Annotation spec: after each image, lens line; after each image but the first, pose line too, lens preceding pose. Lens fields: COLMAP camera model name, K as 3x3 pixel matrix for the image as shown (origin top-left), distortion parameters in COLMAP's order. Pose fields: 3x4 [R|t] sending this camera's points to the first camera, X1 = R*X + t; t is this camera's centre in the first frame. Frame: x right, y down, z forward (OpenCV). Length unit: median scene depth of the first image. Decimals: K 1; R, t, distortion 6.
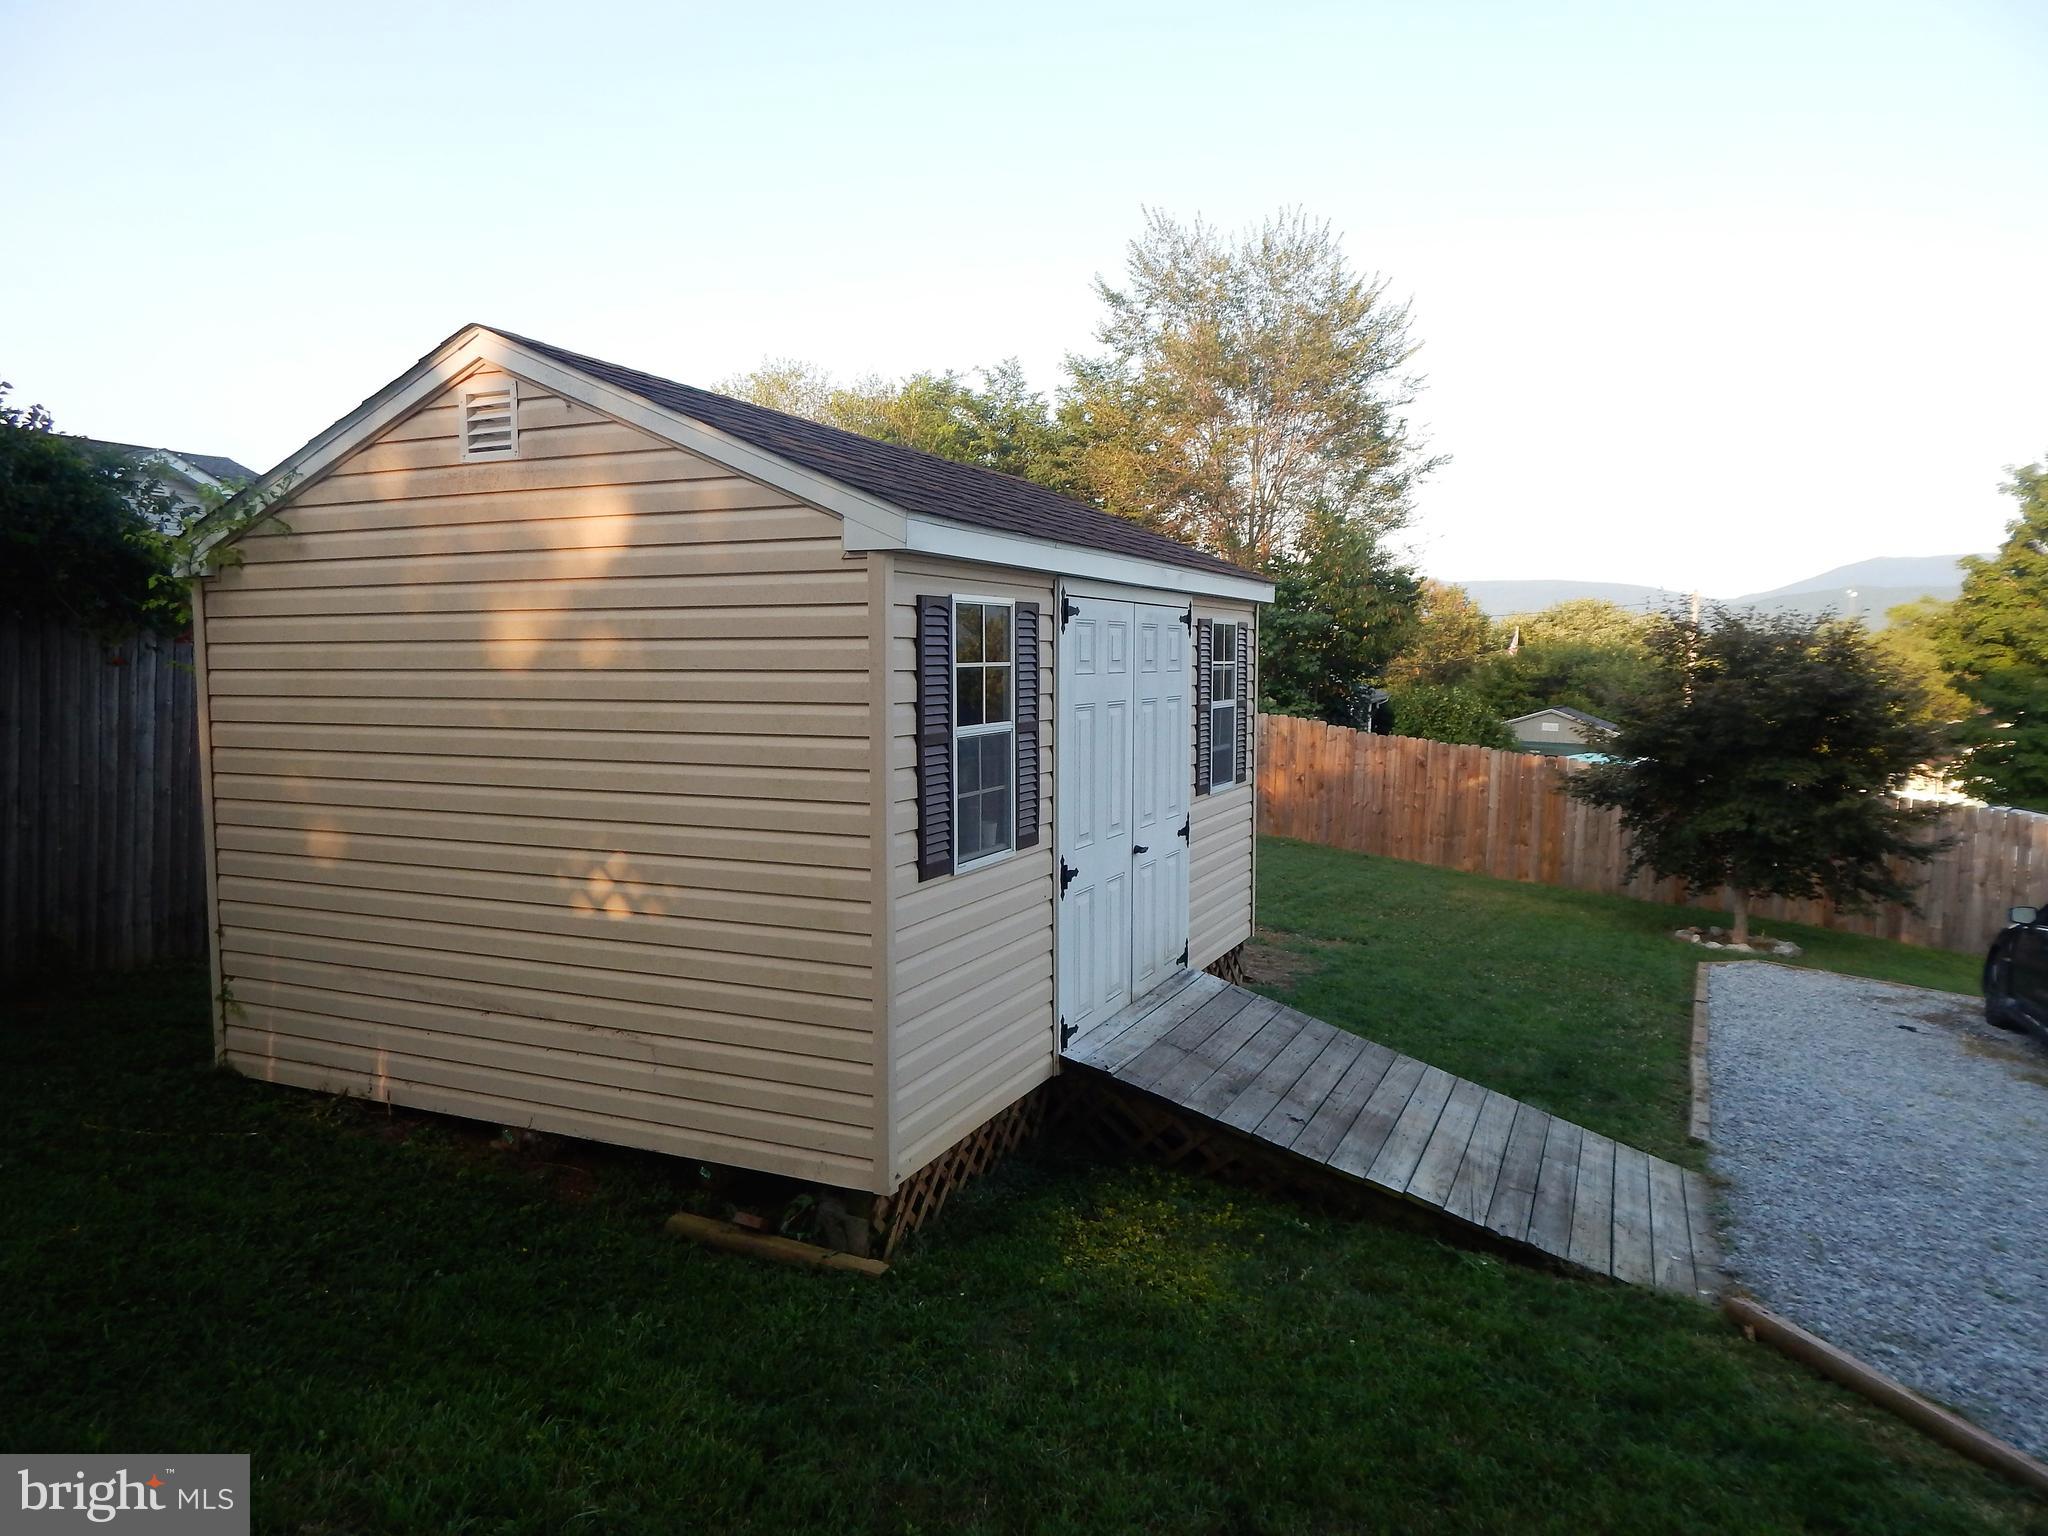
lens RADIAL K [[1359.2, 0, 1026.1], [0, 1359.2, 761.0], [0, 0, 1]] dist [0.010846, -0.019603]
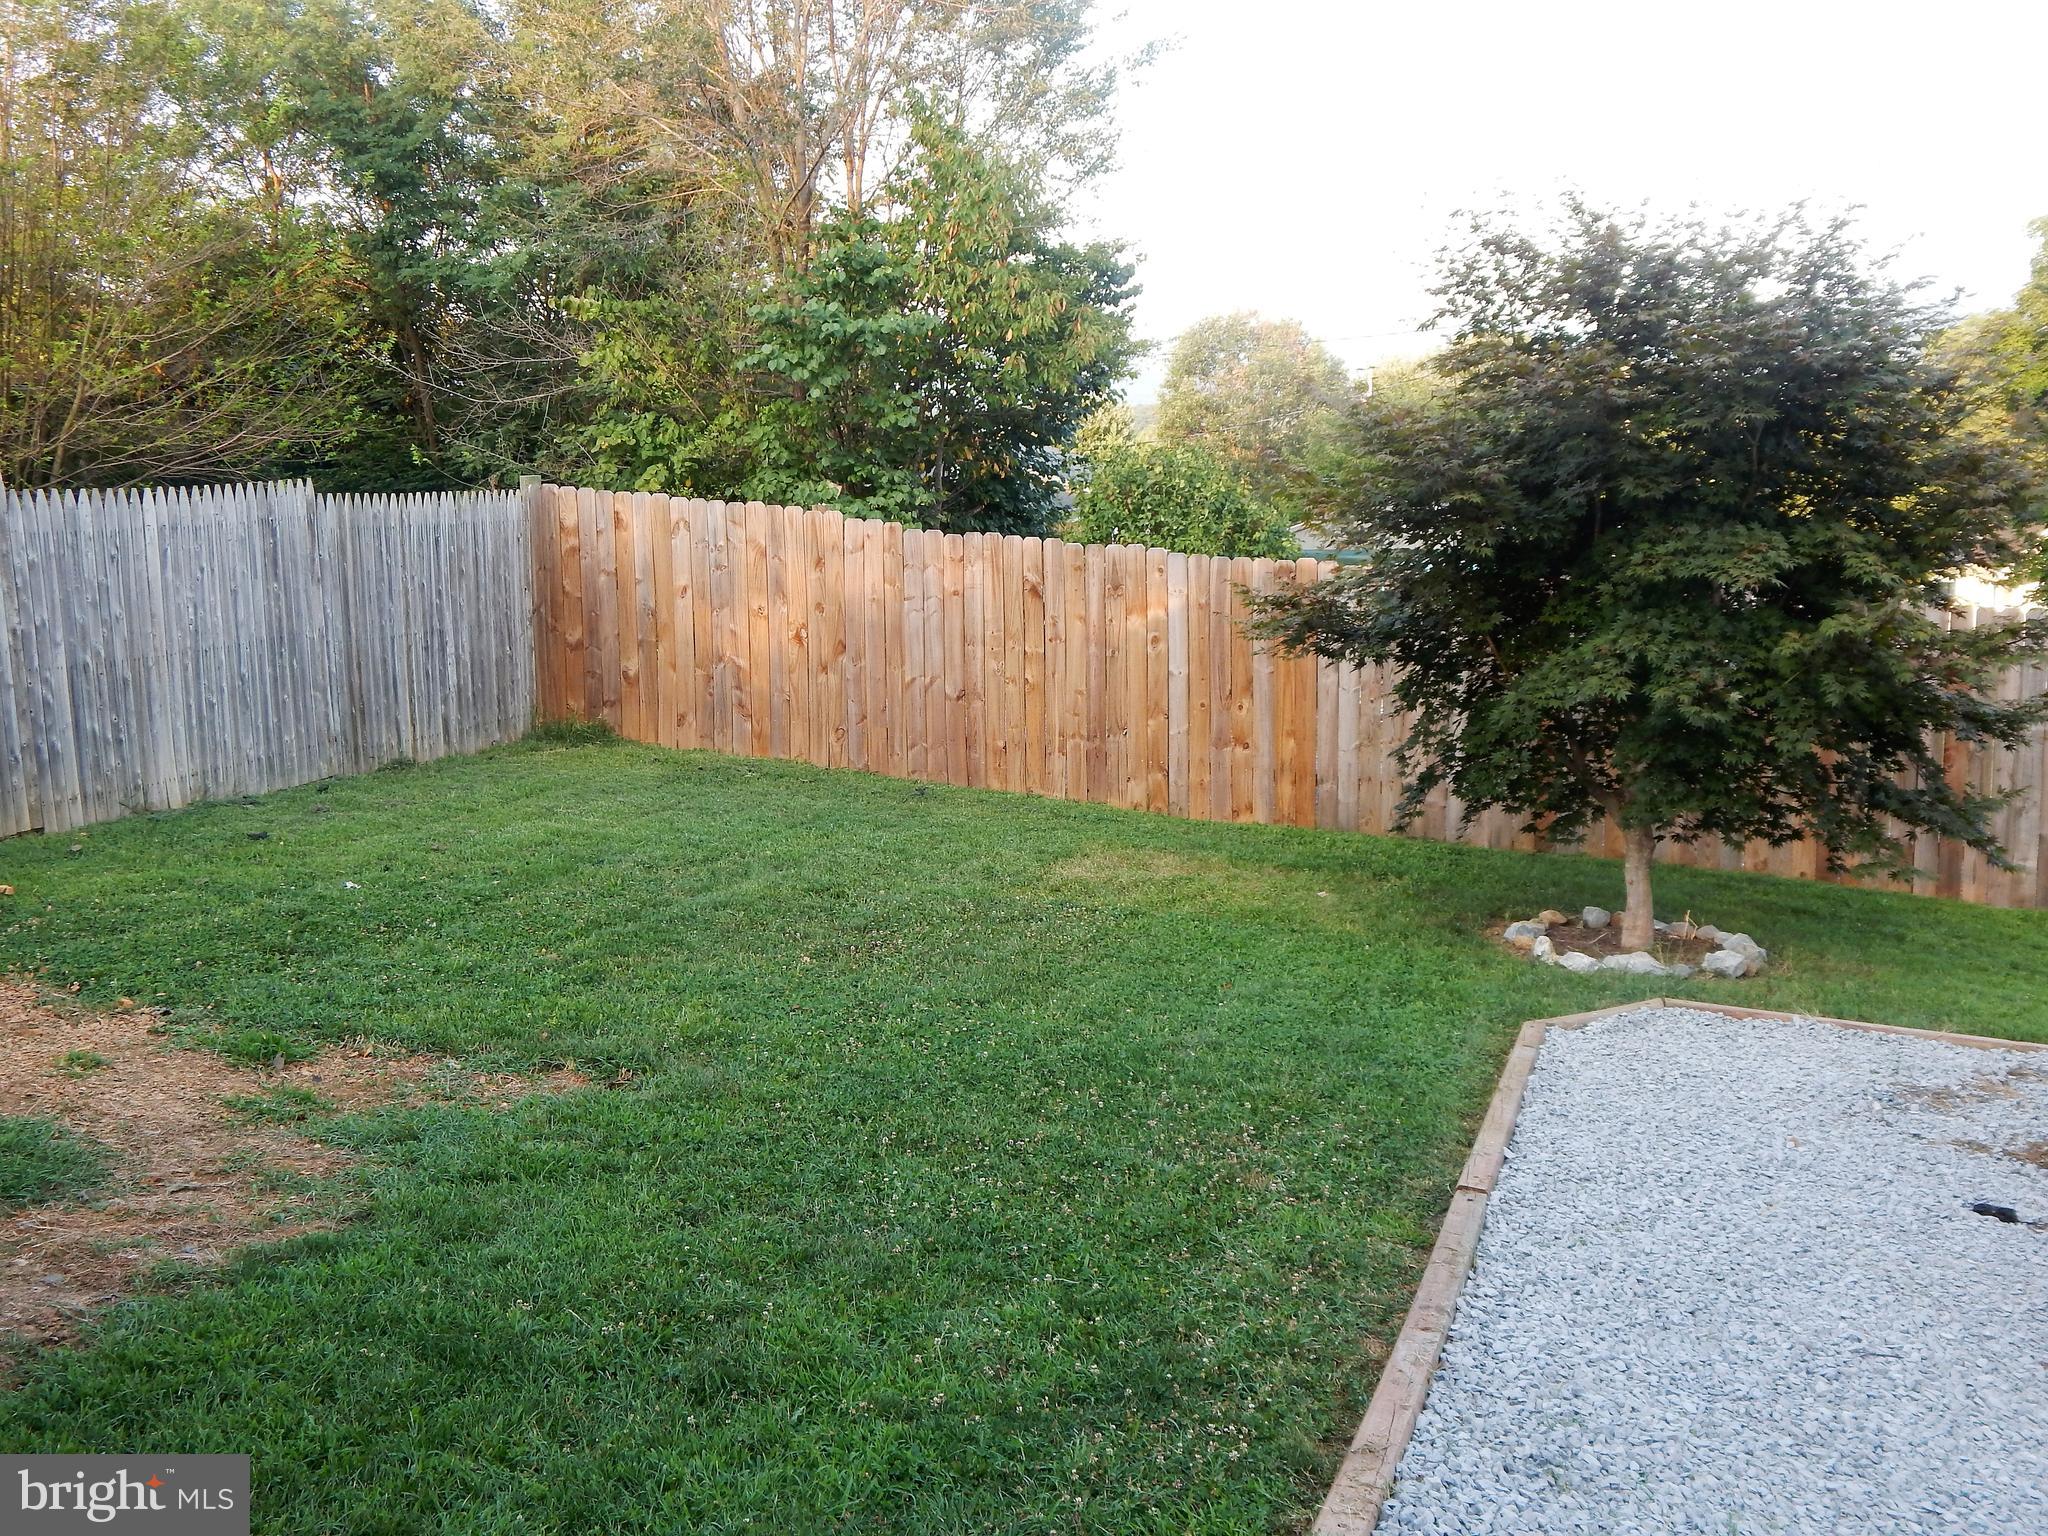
lens RADIAL K [[2078.1, 0, 1024.2], [0, 2078.1, 762.9], [0, 0, 1]] dist [-0.007253, -0.037442]
pose [[0.986627, -0.063714, 0.150028, 0.218286], [0.053456, 0.996011, 0.071442, 0.012881], [-0.153981, -0.062467, 0.986097, 0.347171]]
